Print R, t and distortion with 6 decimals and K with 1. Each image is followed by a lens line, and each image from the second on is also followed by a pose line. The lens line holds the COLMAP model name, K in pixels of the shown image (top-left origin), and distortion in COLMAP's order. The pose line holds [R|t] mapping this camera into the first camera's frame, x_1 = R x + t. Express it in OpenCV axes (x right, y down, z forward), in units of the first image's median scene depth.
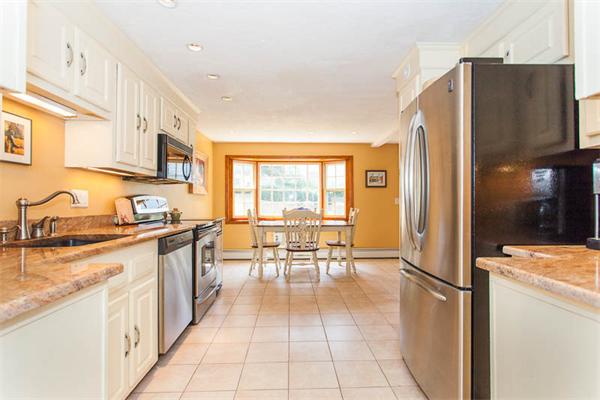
lens RADIAL K [[300.6, 0, 299.9], [0, 300.6, 201.3], [0, 0, 1]] dist [-0.003046, -0.000342]
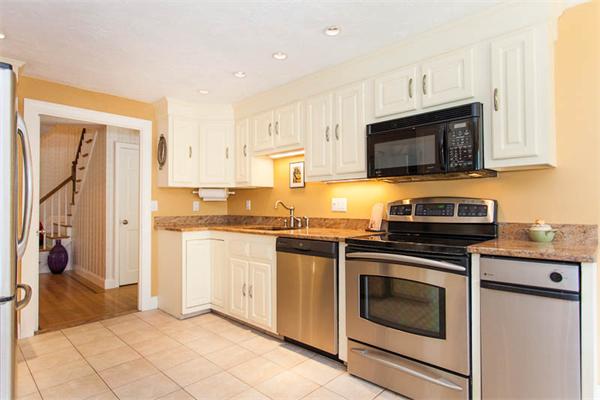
lens RADIAL K [[329.3, 0, 302.5], [0, 329.3, 198.8], [0, 0, 1]] dist [-0.010524, 0.000506]
pose [[-0.715318, -0.011089, -0.698711, 0.136237], [0.008008, 0.999678, -0.024064, -0.000752], [0.698753, -0.022809, -0.715000, 0.674921]]
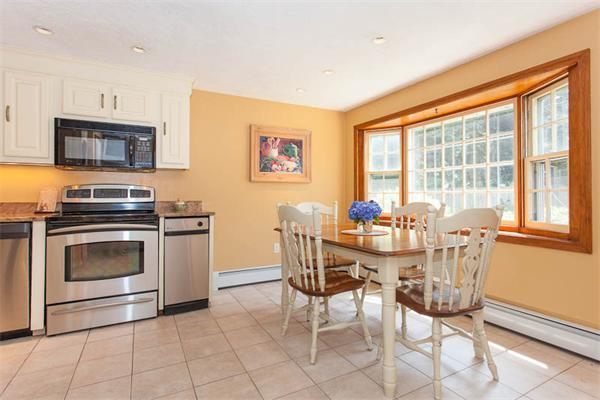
lens RADIAL K [[300.6, 0, 304.7], [0, 300.6, 194.7], [0, 0, 1]] dist [-0.003046, -0.000342]
pose [[0.447110, -0.001527, -0.894478, 0.326229], [0.003741, 0.999993, 0.000163, 0.007815], [0.894471, -0.003419, 0.447113, 0.566727]]
